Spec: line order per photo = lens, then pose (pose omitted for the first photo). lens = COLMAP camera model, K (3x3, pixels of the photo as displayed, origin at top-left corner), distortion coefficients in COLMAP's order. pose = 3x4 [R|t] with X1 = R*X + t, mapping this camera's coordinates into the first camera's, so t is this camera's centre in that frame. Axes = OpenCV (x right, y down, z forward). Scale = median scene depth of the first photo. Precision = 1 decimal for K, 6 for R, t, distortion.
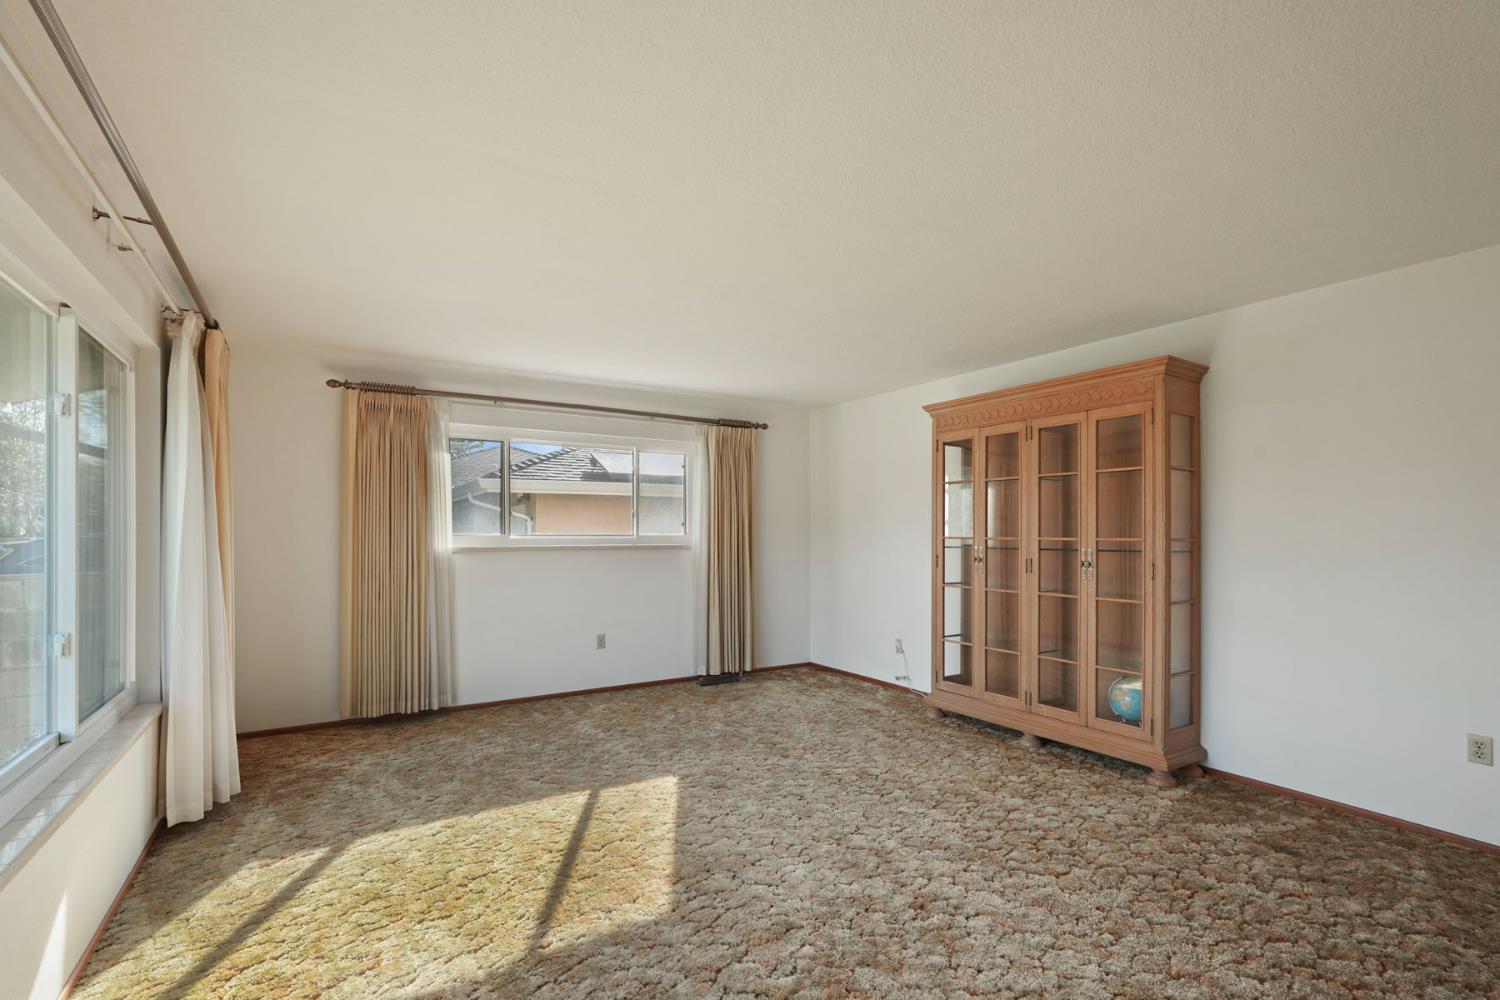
lens RADIAL K [[688.9, 0, 753.4], [0, 688.9, 536.8], [0, 0, 1]] dist [-0.002841, 0.000219]
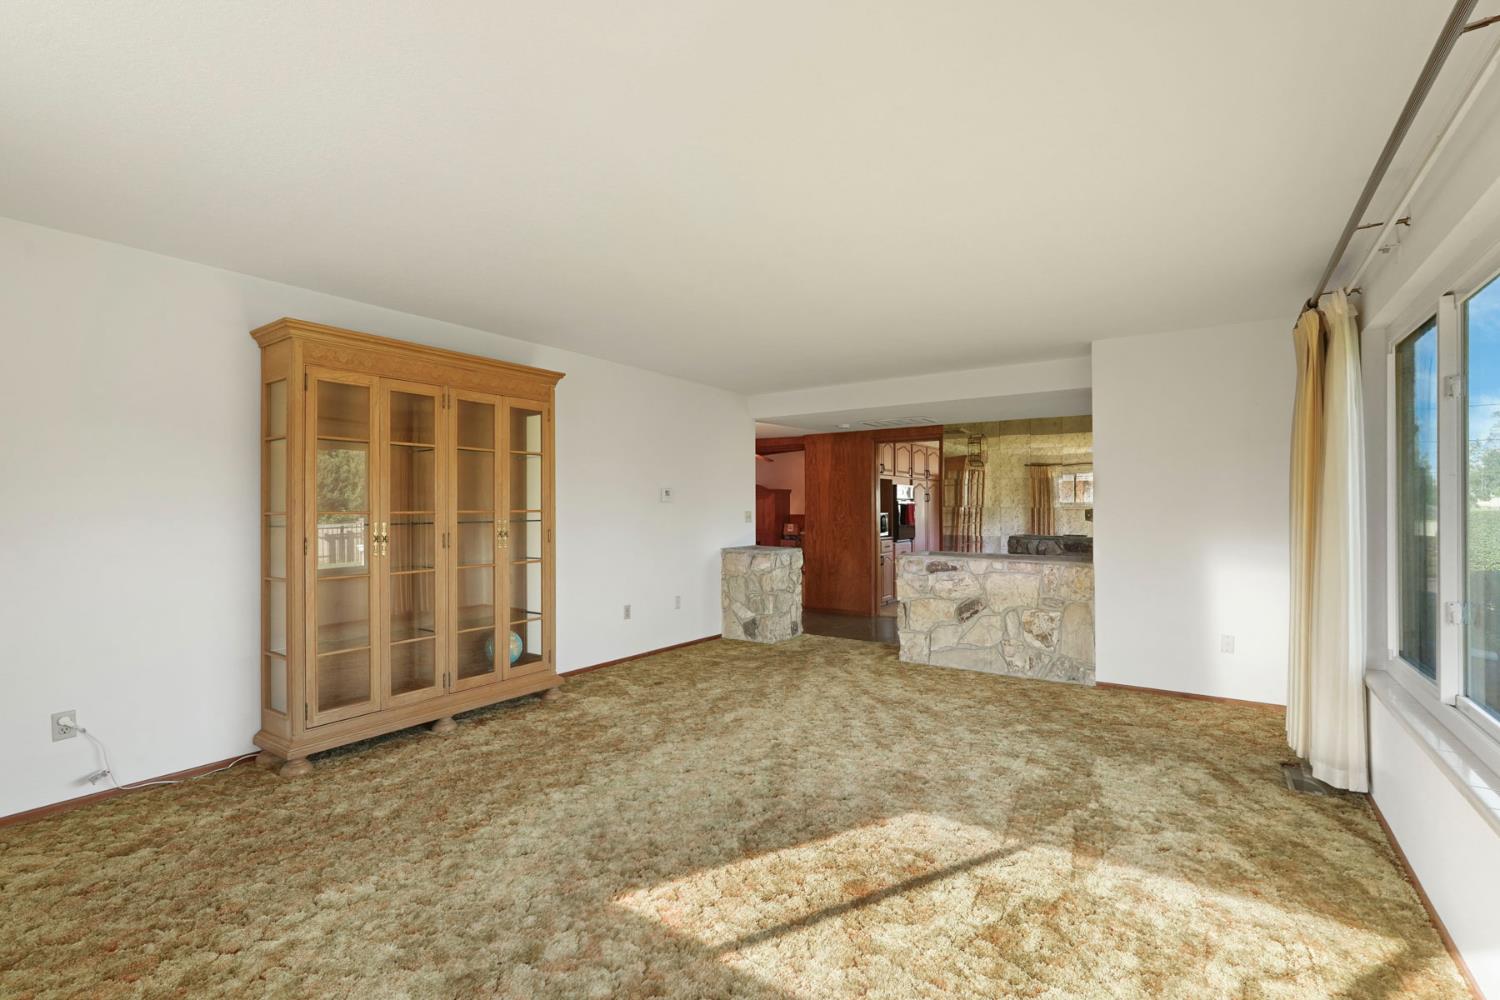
lens RADIAL K [[682.9, 0, 754.6], [0, 682.9, 490.4], [0, 0, 1]] dist [-0.002655, -0.000206]
pose [[-0.411862, 0.023879, 0.910933, -0.634333], [0.006087, 0.999706, -0.023454, -0.002220], [-0.911226, -0.004115, -0.411886, 0.995217]]
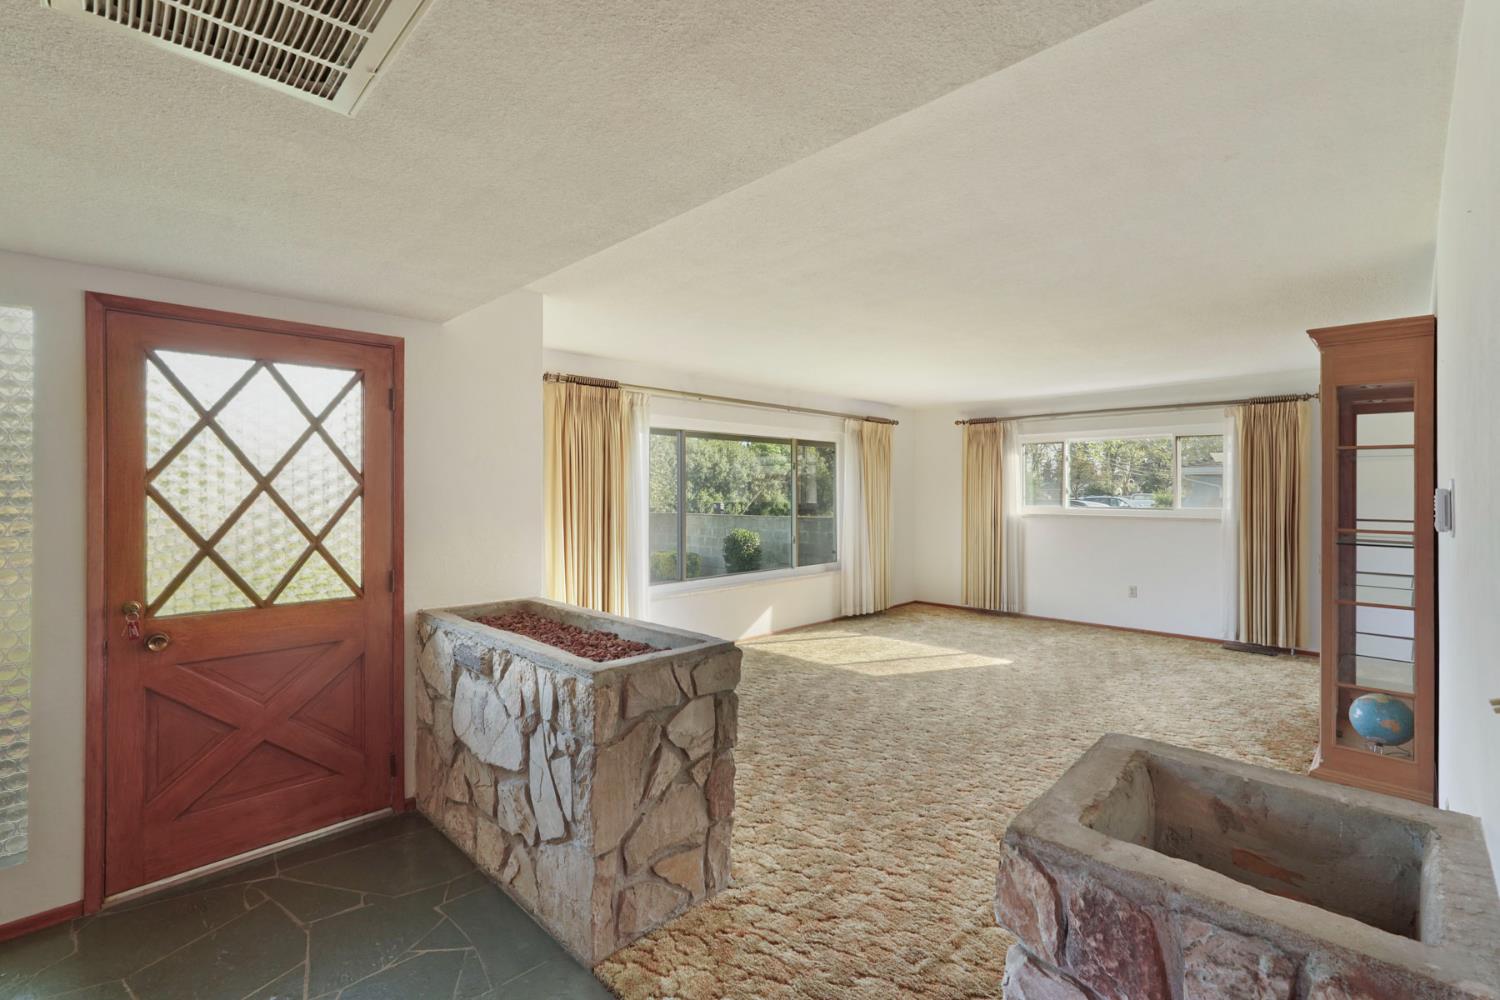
lens RADIAL K [[674.2, 0, 755.5], [0, 674.2, 503.0], [0, 0, 1]] dist [-0.021231, 0.014253]
pose [[0.229136, 0.017196, -0.973243, 1.078176], [-0.008622, 0.999841, 0.015636, -0.031726], [0.973356, 0.004809, 0.229248, 0.056659]]
